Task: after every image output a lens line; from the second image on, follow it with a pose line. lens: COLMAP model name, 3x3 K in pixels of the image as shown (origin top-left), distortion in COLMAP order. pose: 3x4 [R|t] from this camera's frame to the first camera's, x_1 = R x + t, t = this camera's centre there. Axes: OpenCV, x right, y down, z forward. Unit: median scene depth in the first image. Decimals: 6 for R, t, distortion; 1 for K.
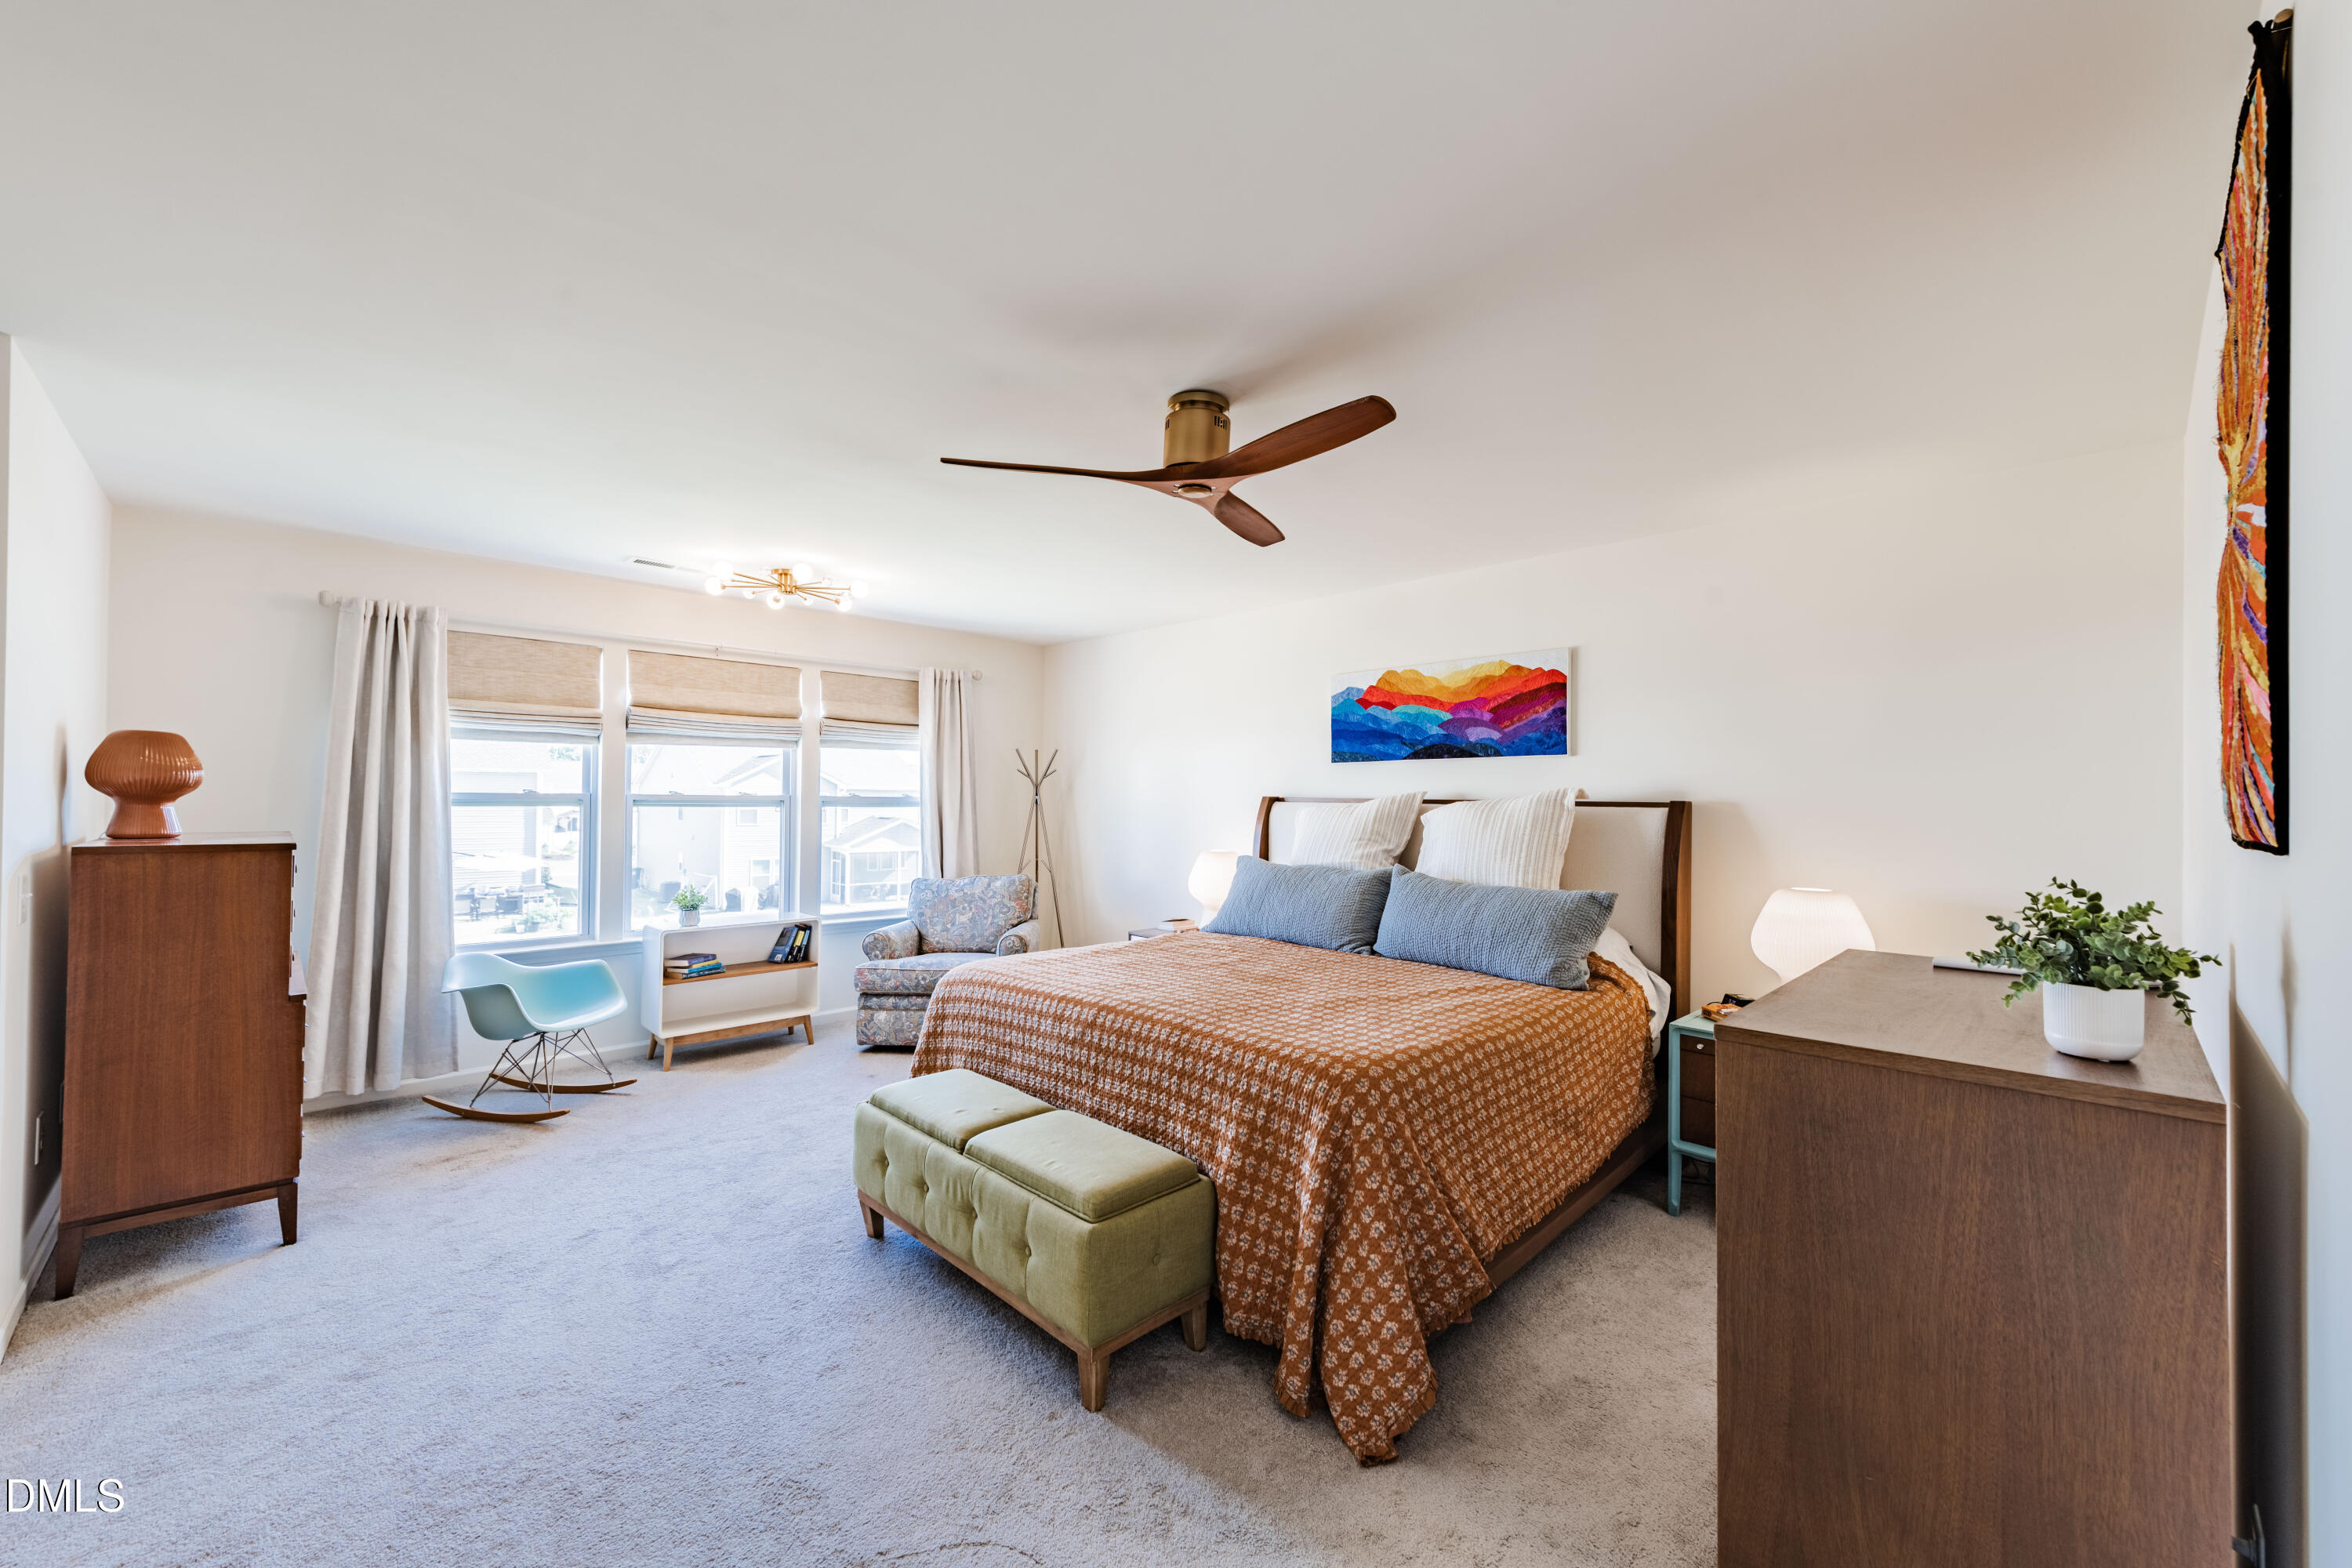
lens RADIAL K [[922.5, 0, 1173.1], [0, 922.5, 787.2], [0, 0, 1]] dist [0.007993, -0.000237]
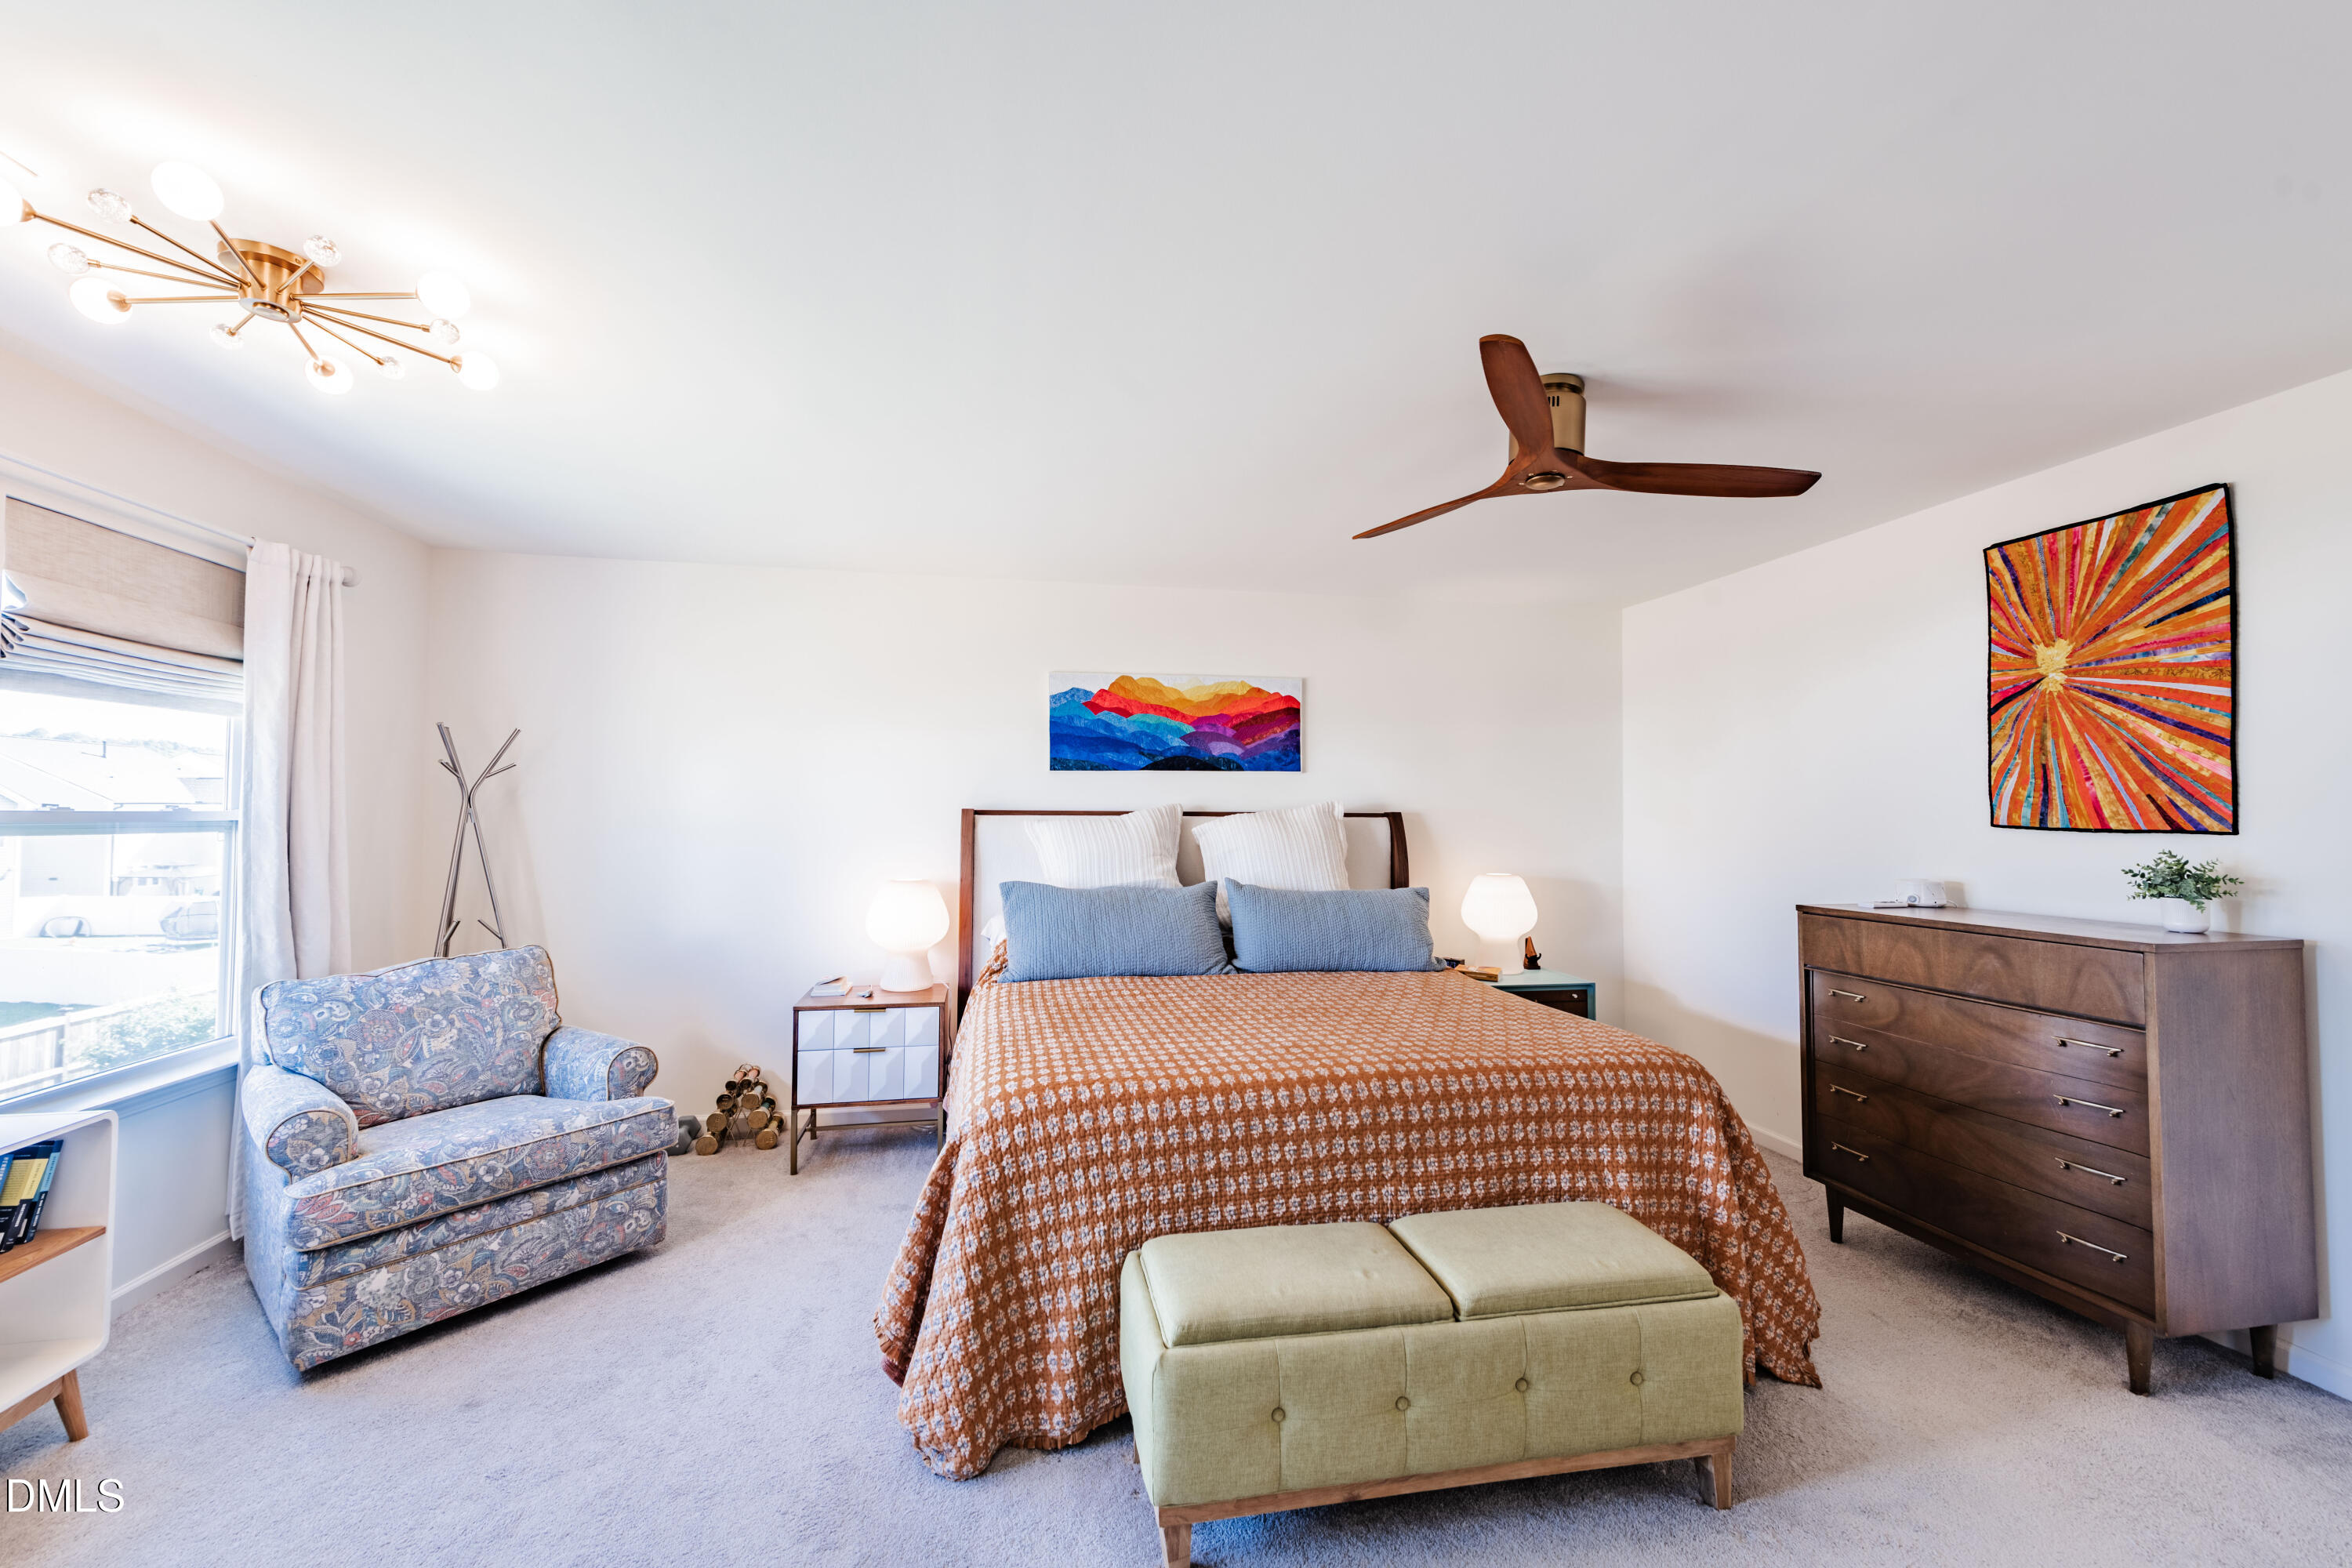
lens RADIAL K [[922.5, 0, 1163.8], [0, 922.5, 783.6], [0, 0, 1]] dist [0.007993, -0.000237]
pose [[0.559998, 0.017764, 0.828304, -0.577889], [-0.007737, 0.999839, -0.016212, -0.000629], [-0.828458, 0.002670, 0.560045, 0.479126]]
